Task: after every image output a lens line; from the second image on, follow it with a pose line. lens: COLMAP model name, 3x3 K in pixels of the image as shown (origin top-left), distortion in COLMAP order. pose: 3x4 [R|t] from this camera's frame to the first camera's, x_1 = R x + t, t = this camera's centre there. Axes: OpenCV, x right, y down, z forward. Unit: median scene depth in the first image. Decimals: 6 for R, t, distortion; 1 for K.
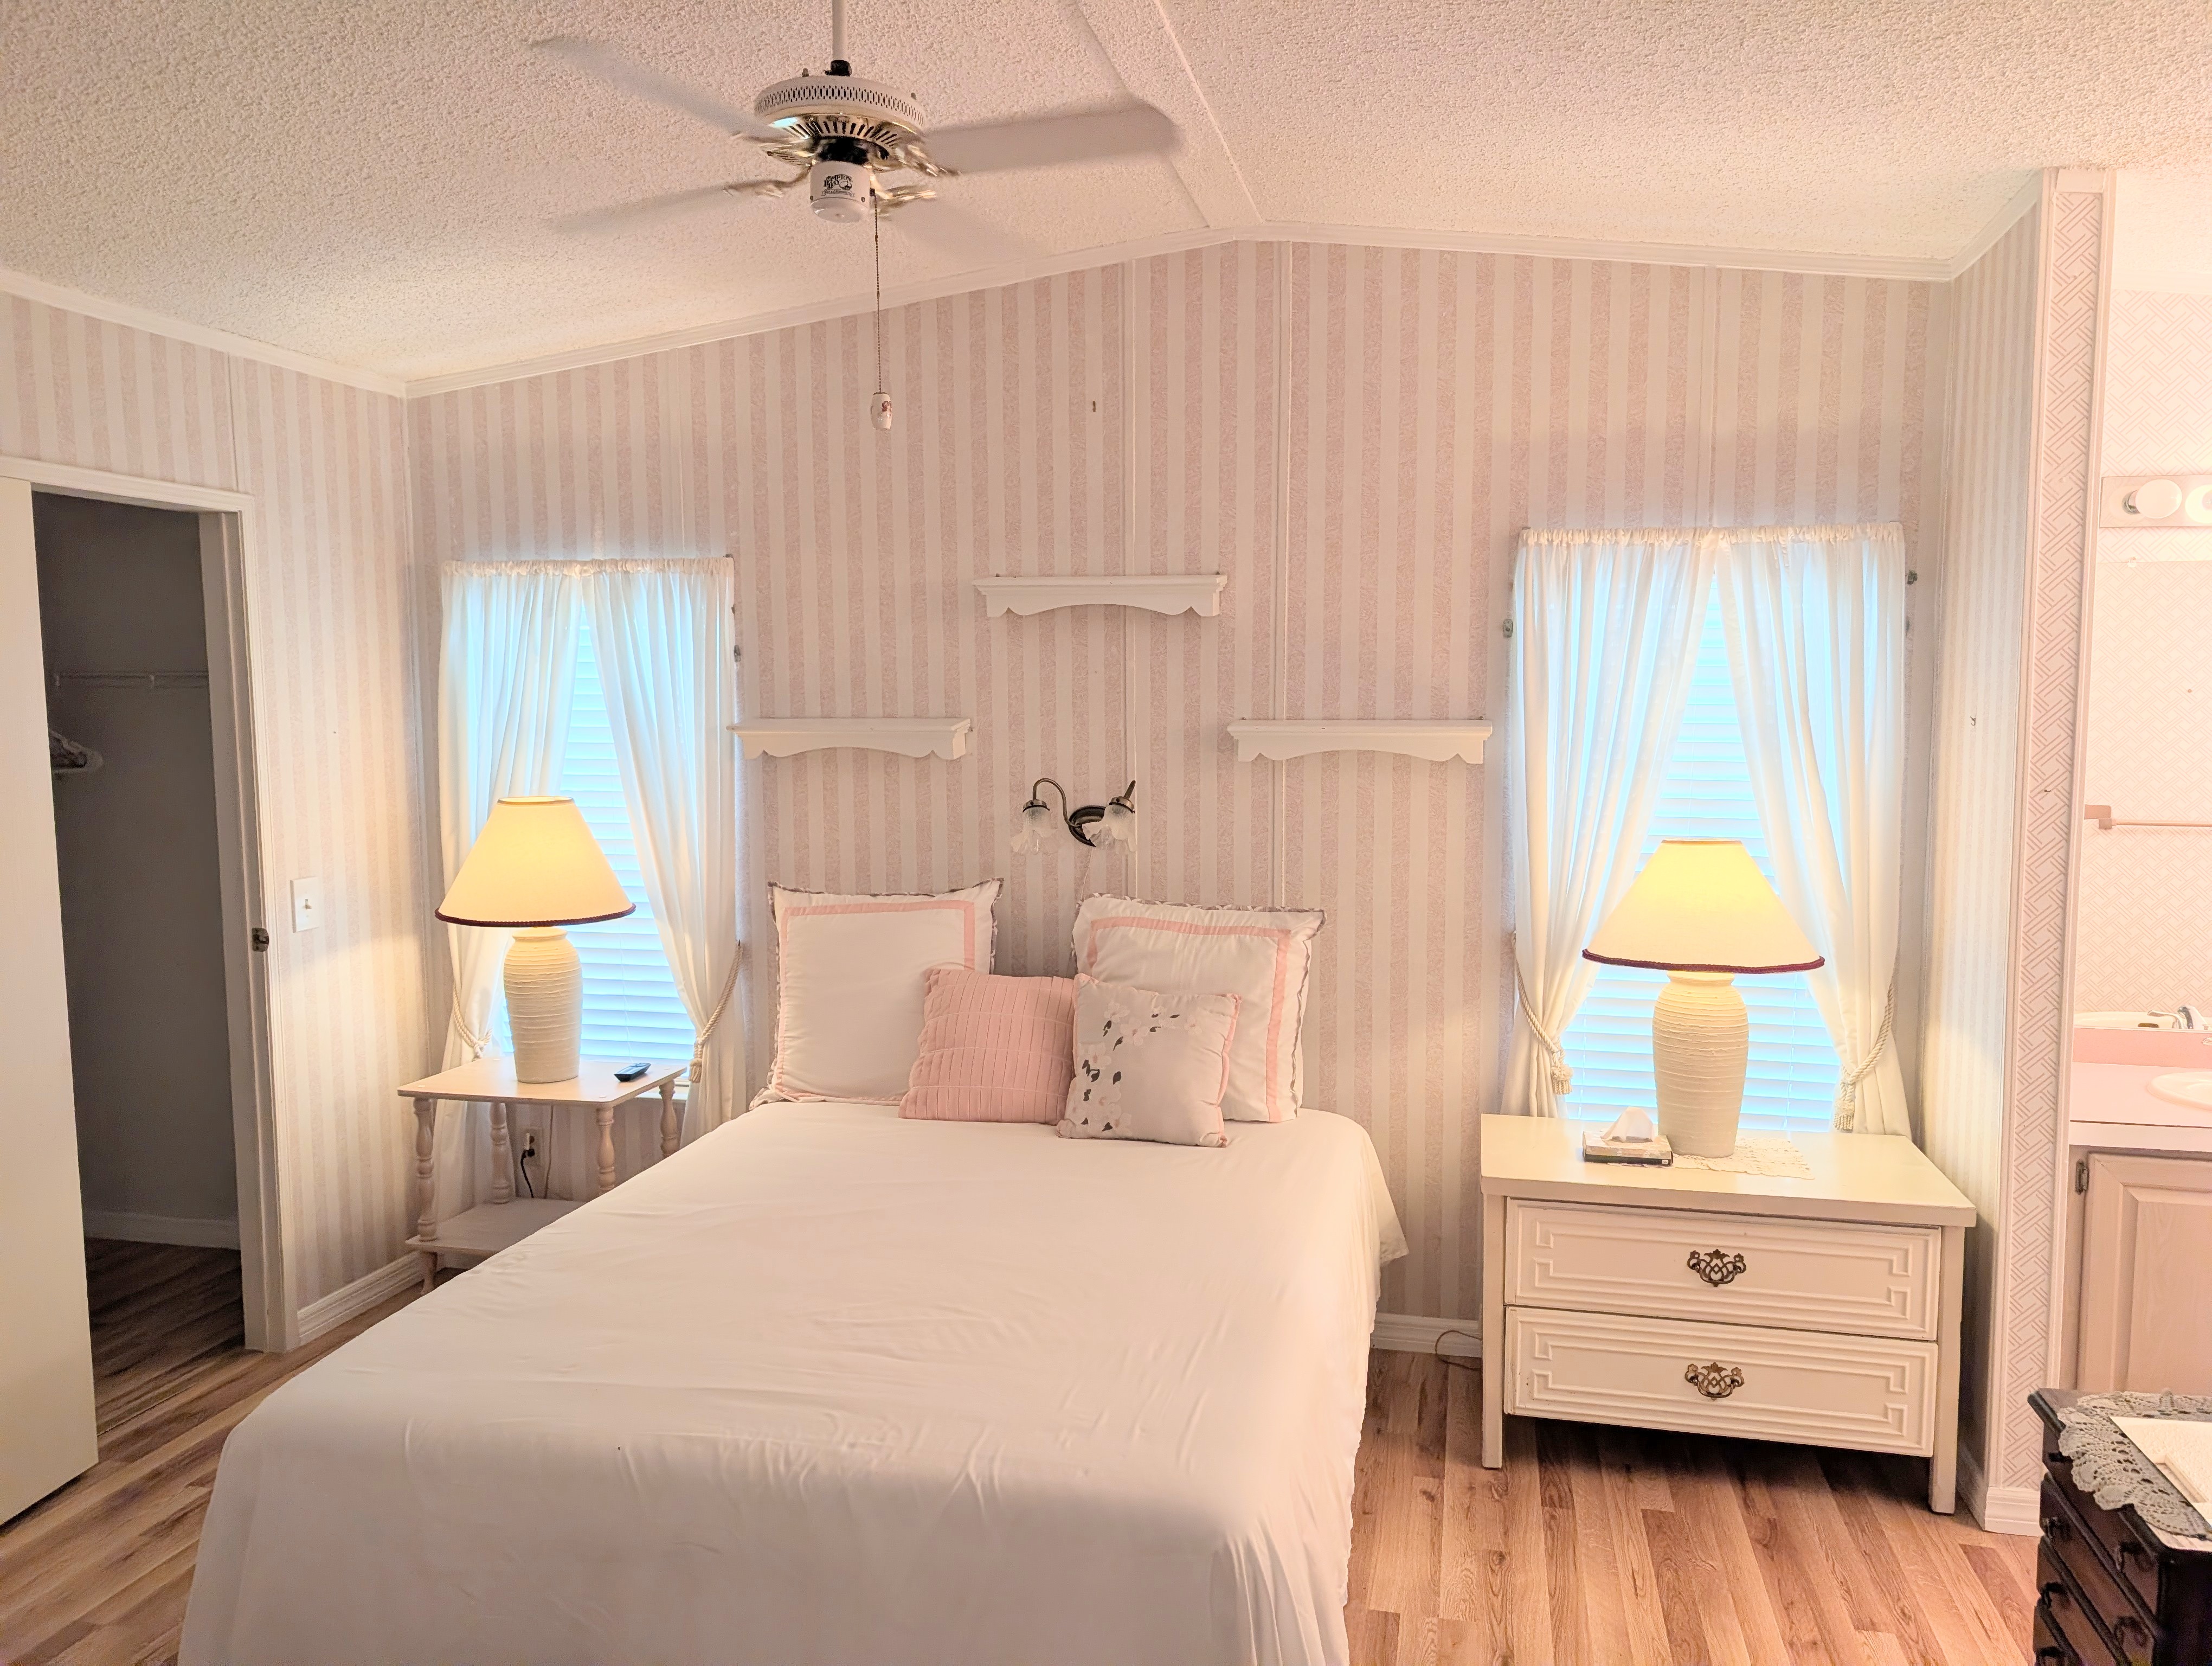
lens RADIAL K [[1572.2, 0, 1112.7], [0, 1572.2, 864.2], [0, 0, 1]] dist [0.031798, -0.003512]
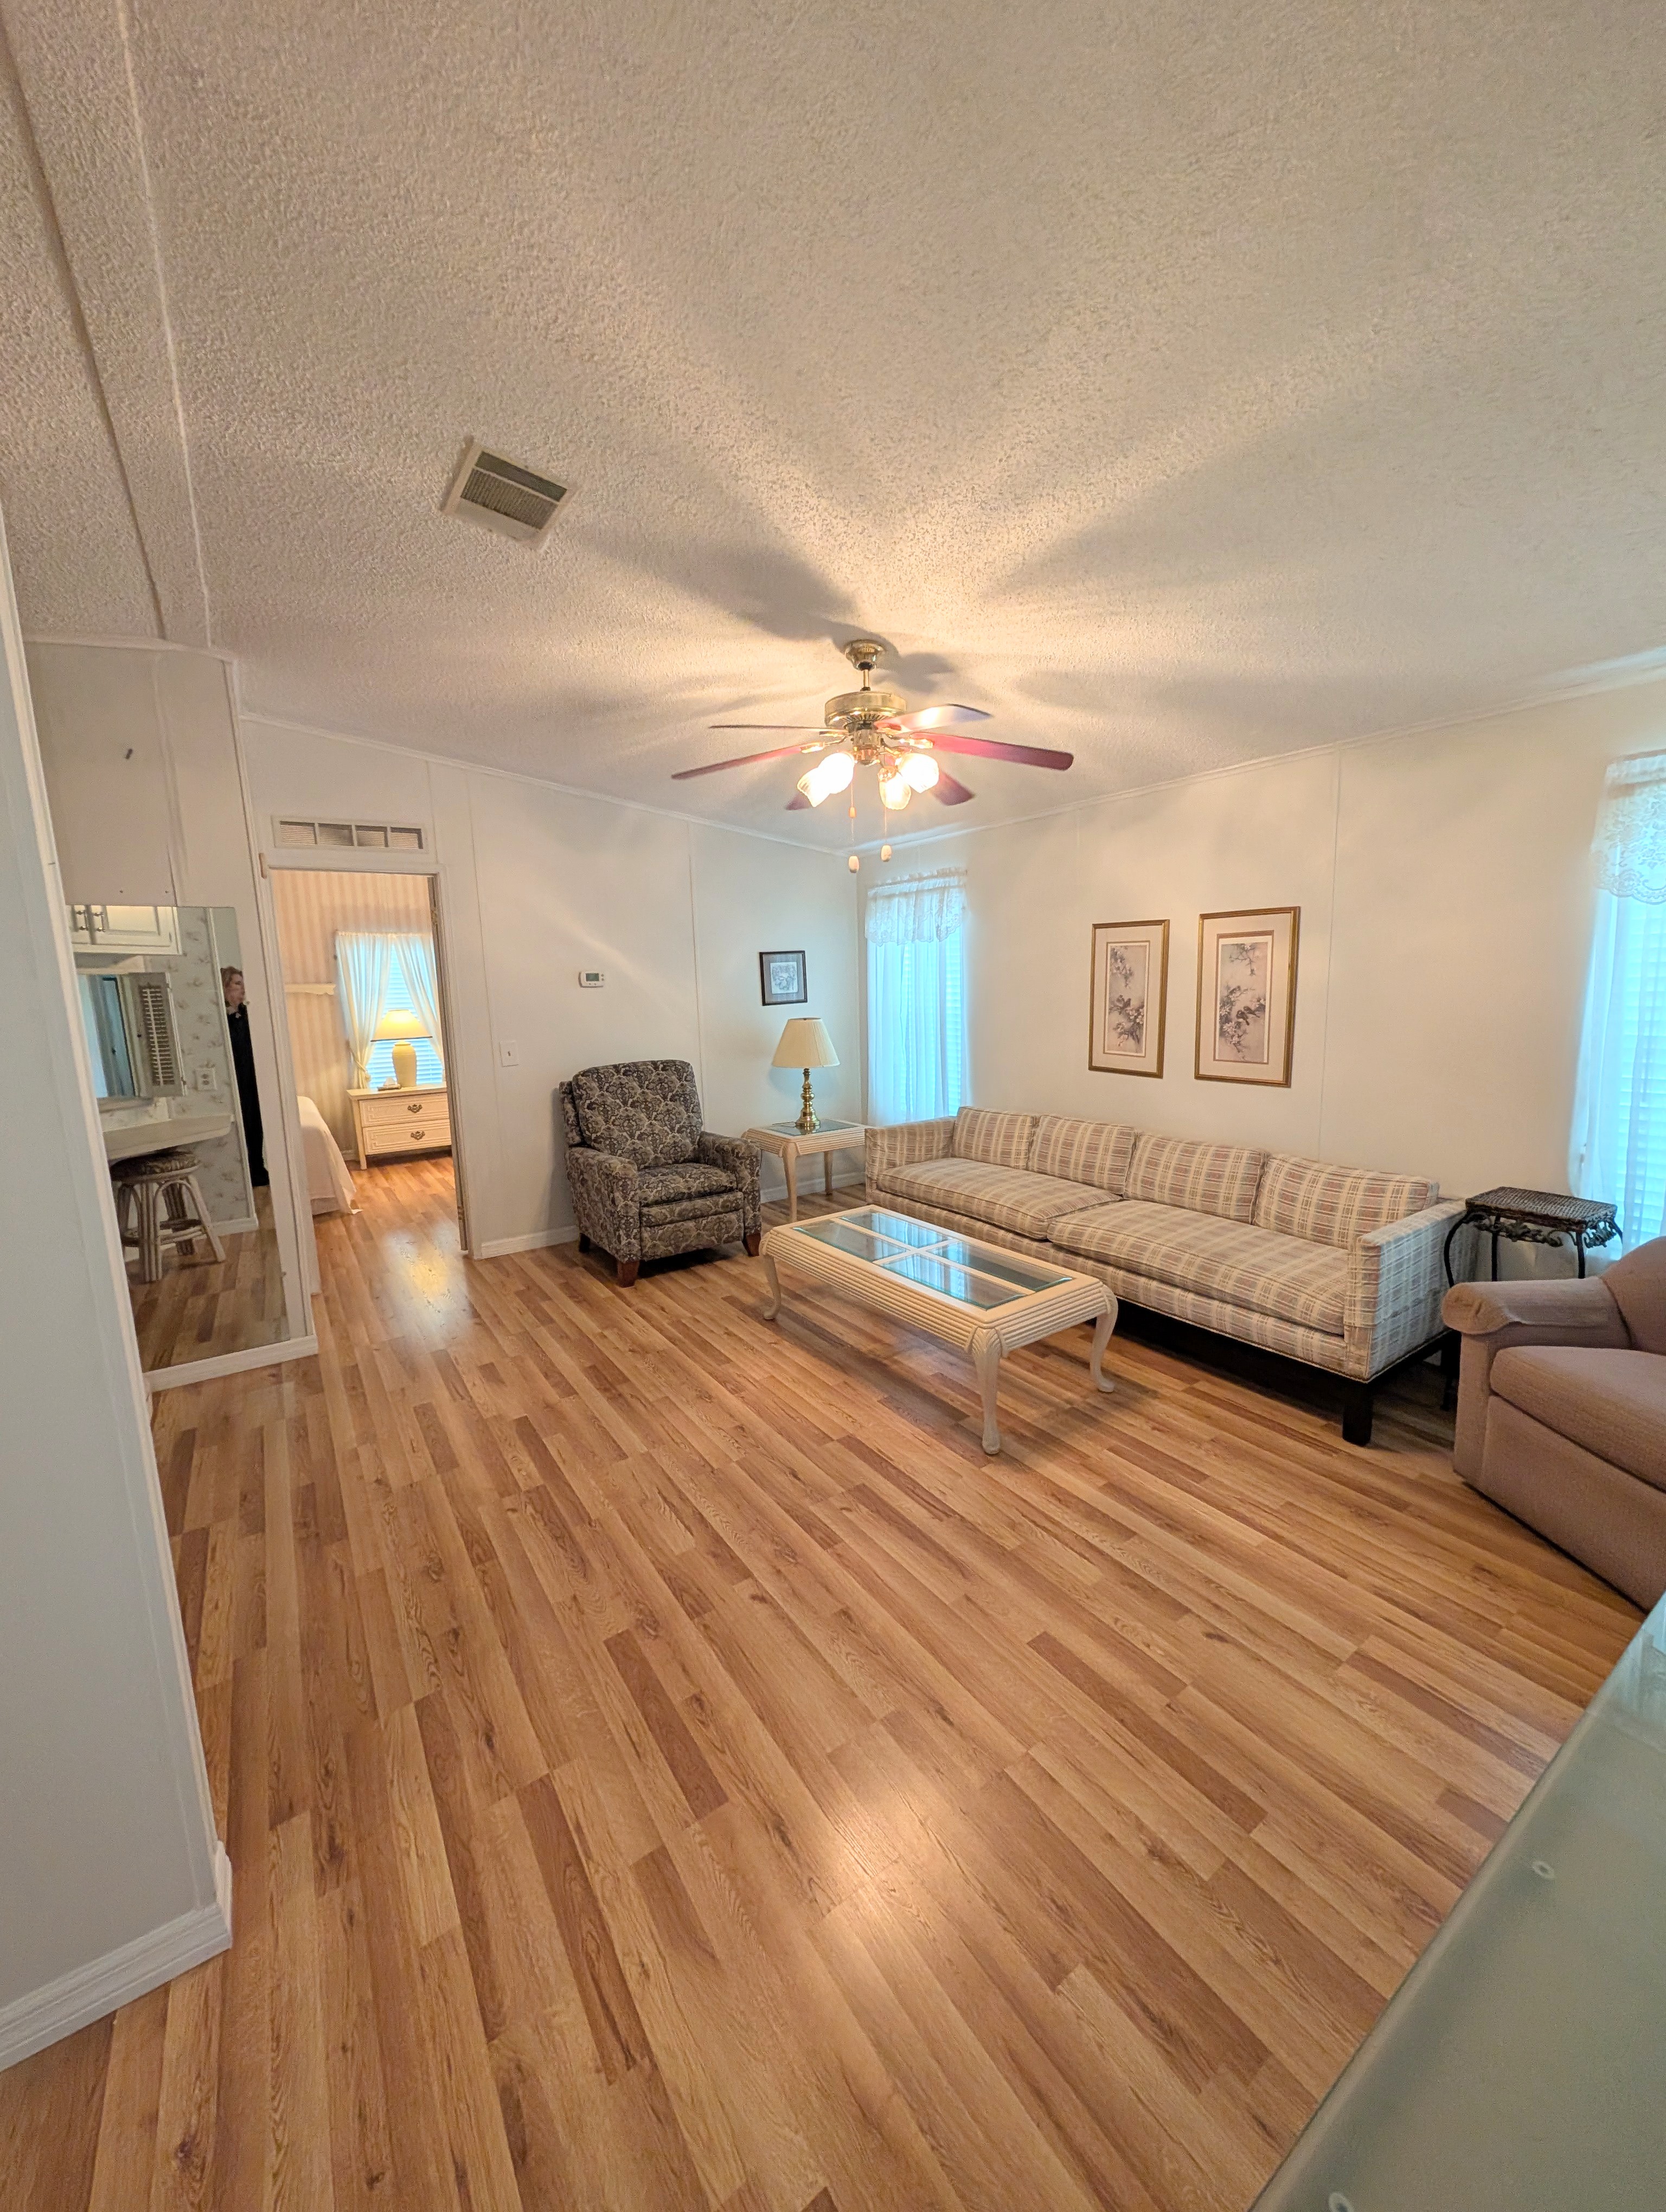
lens RADIAL K [[833.1, 0, 831.3], [0, 833.1, 1096.8], [0, 0, 1]] dist [-0.000895, 0.000423]
pose [[0.677636, -0.121323, 0.725320, -0.390062], [0.097154, 0.992422, 0.075233, 0.130916], [-0.728951, 0.019487, 0.684288, -1.094646]]
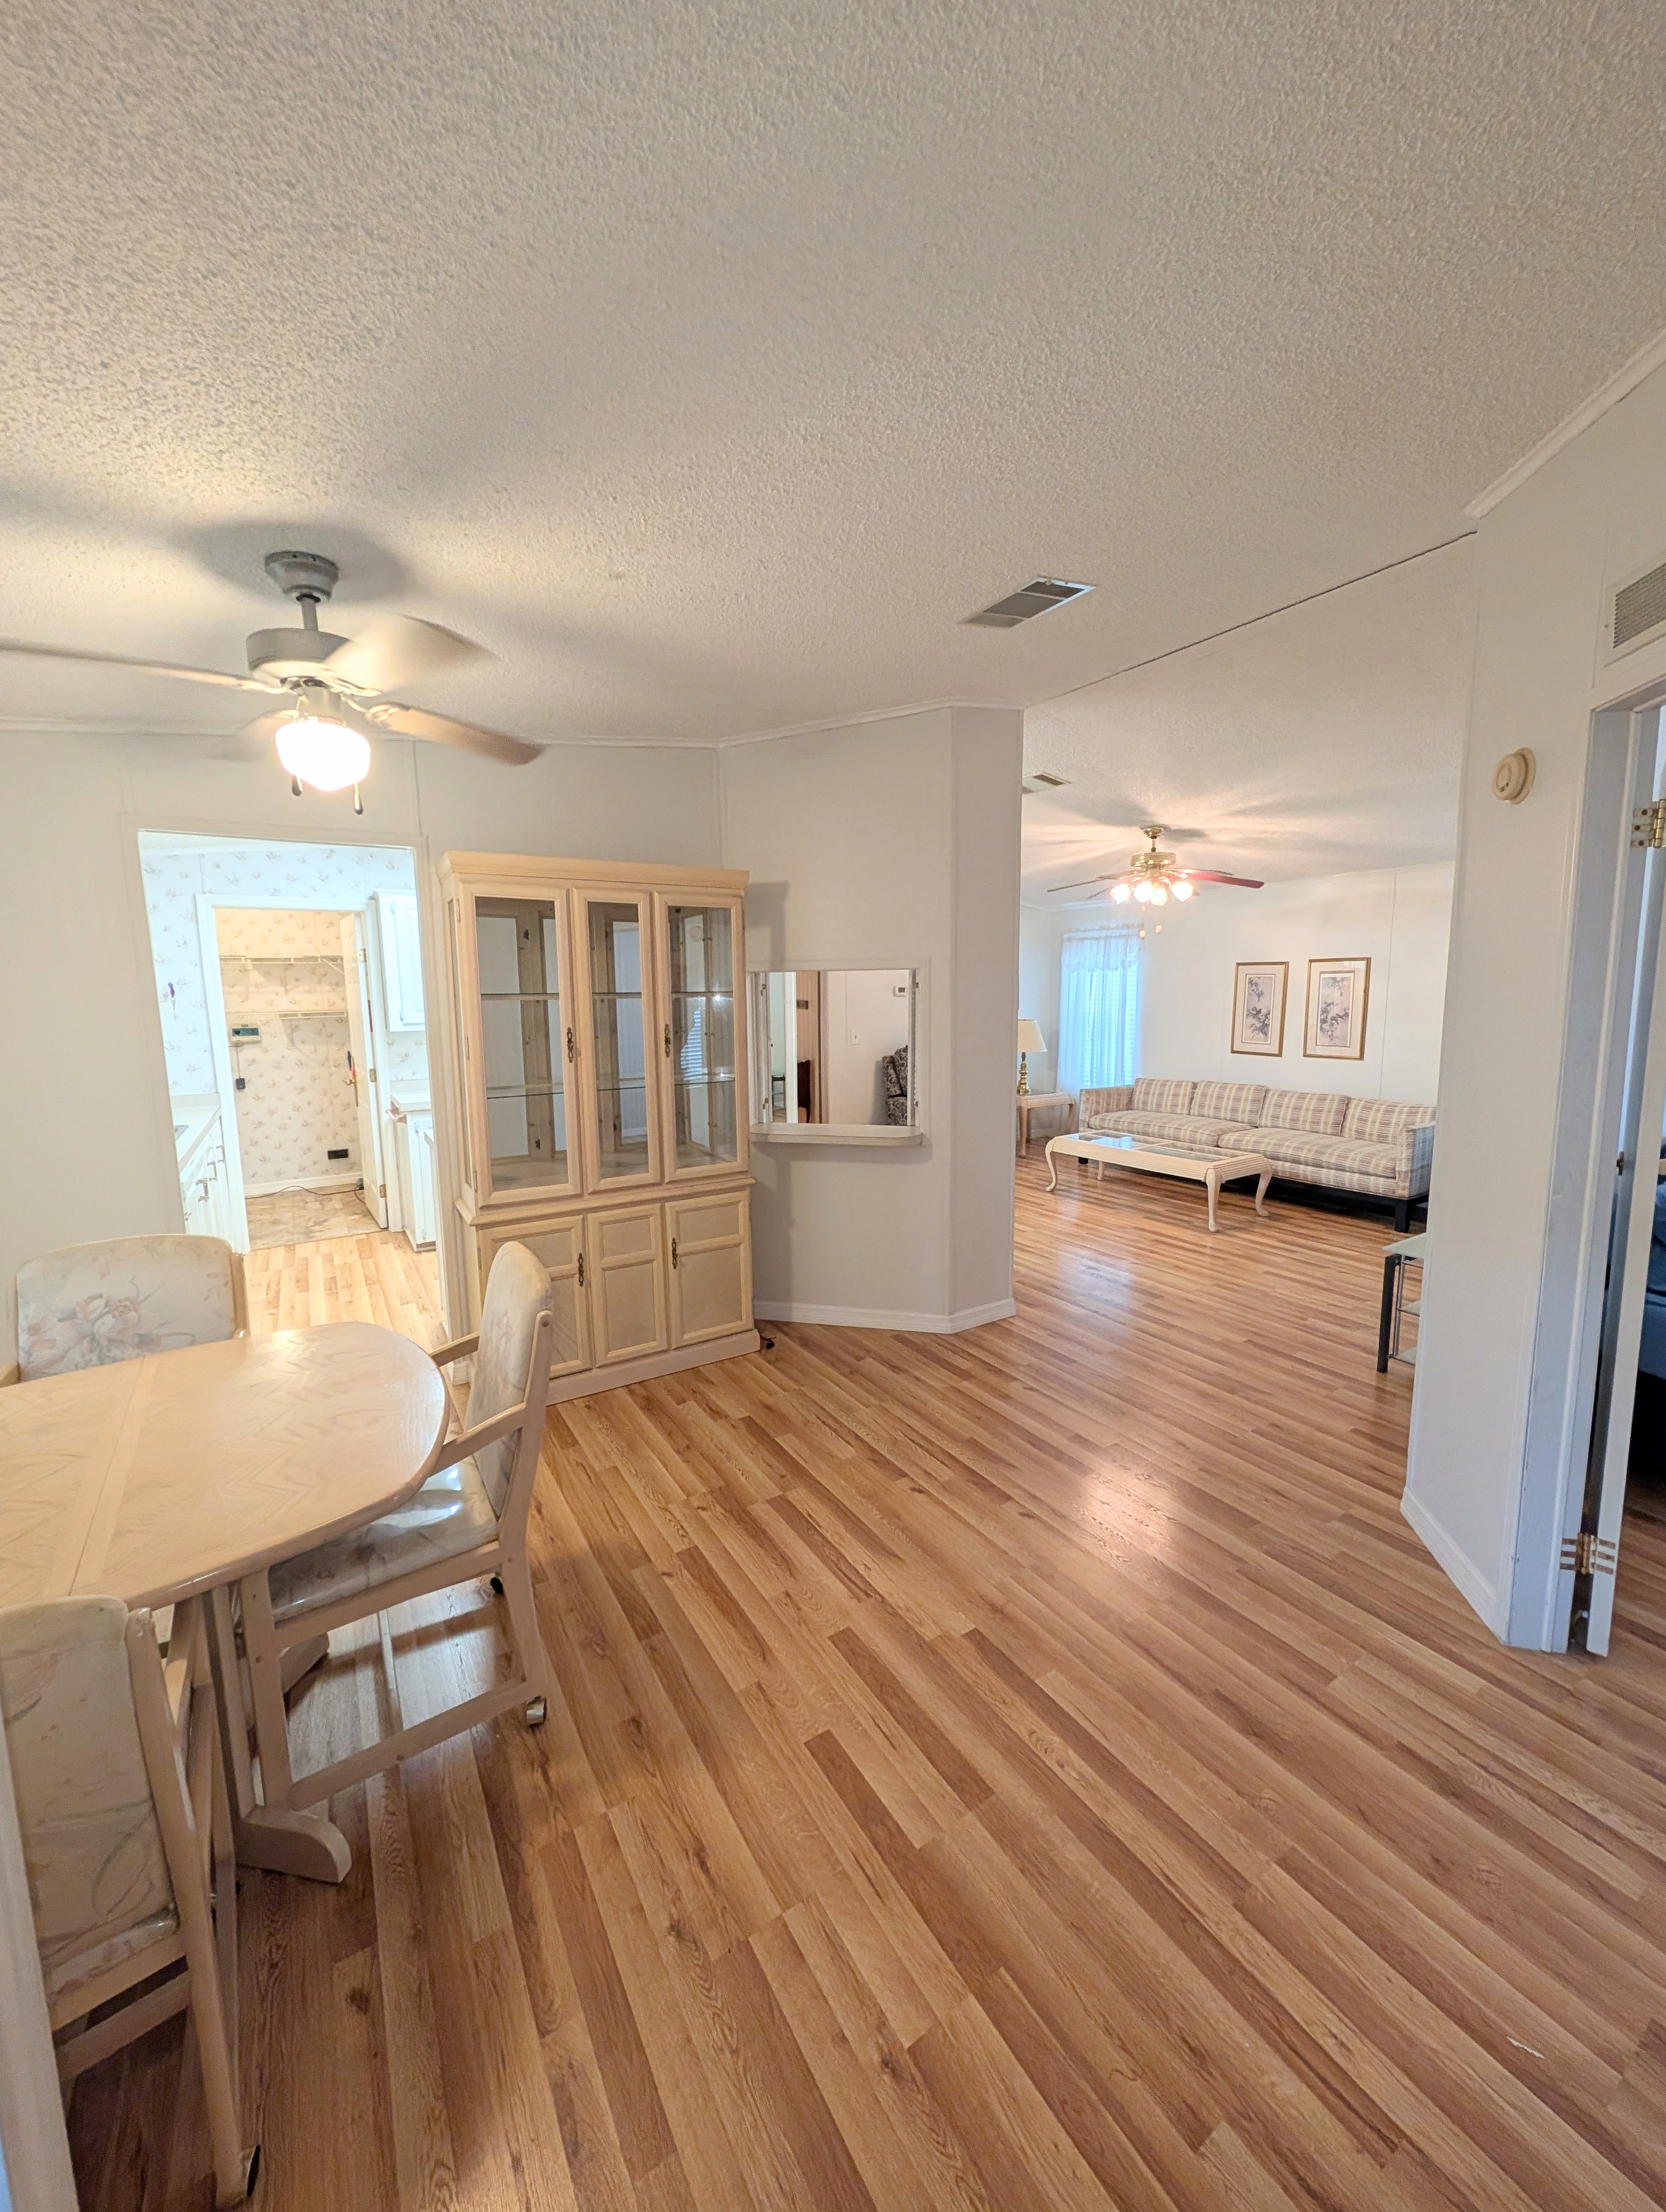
lens RADIAL K [[833.1, 0, 831.3], [0, 833.1, 1096.8], [0, 0, 1]] dist [-0.000895, 0.000423]
pose [[0.702328, -0.094865, 0.705504, -1.192387], [0.078313, 0.995361, 0.055880, 0.138865], [-0.707533, 0.016004, 0.706499, -1.234674]]
